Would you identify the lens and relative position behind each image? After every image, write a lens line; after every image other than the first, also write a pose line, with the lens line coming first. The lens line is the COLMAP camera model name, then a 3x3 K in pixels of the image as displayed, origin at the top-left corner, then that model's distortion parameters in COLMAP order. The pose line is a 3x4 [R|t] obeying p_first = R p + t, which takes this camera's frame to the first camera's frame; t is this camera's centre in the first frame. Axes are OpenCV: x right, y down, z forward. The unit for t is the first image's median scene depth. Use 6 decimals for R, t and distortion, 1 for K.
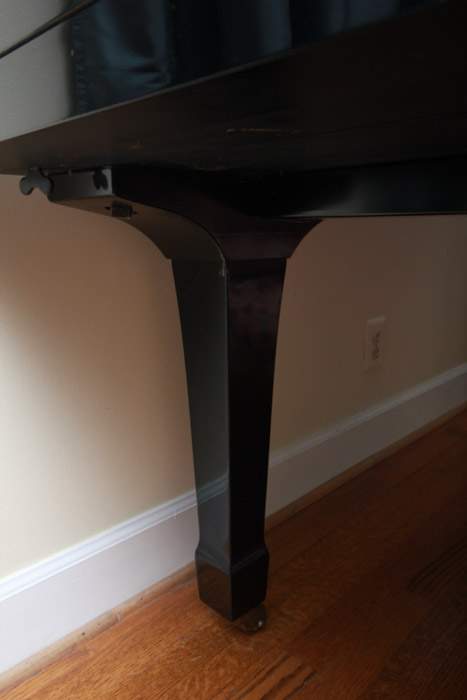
lens RADIAL K [[555.0, 0, 232.1], [0, 555.0, 348.5], [0, 0, 1]] dist [0.008243, -0.003236]
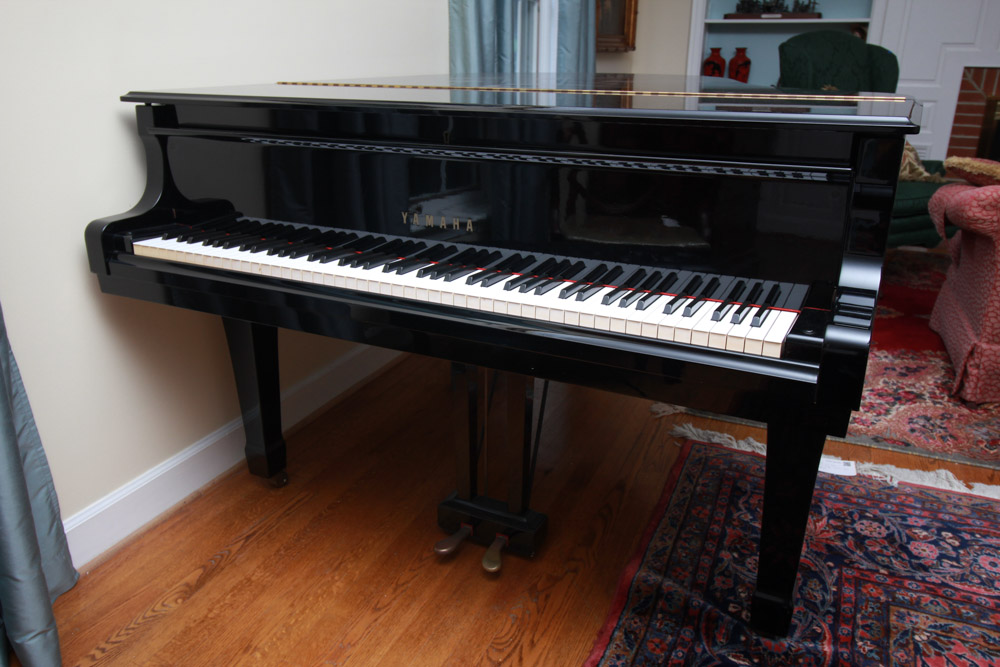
lens RADIAL K [[792.9, 0, 498.6], [0, 792.9, 328.7], [0, 0, 1]] dist [0.008243, -0.003236]
pose [[0.944517, -0.101247, 0.312470, -0.053825], [0.058661, 0.988009, 0.142820, -0.358284], [-0.323183, -0.116566, 0.939130, -1.713345]]
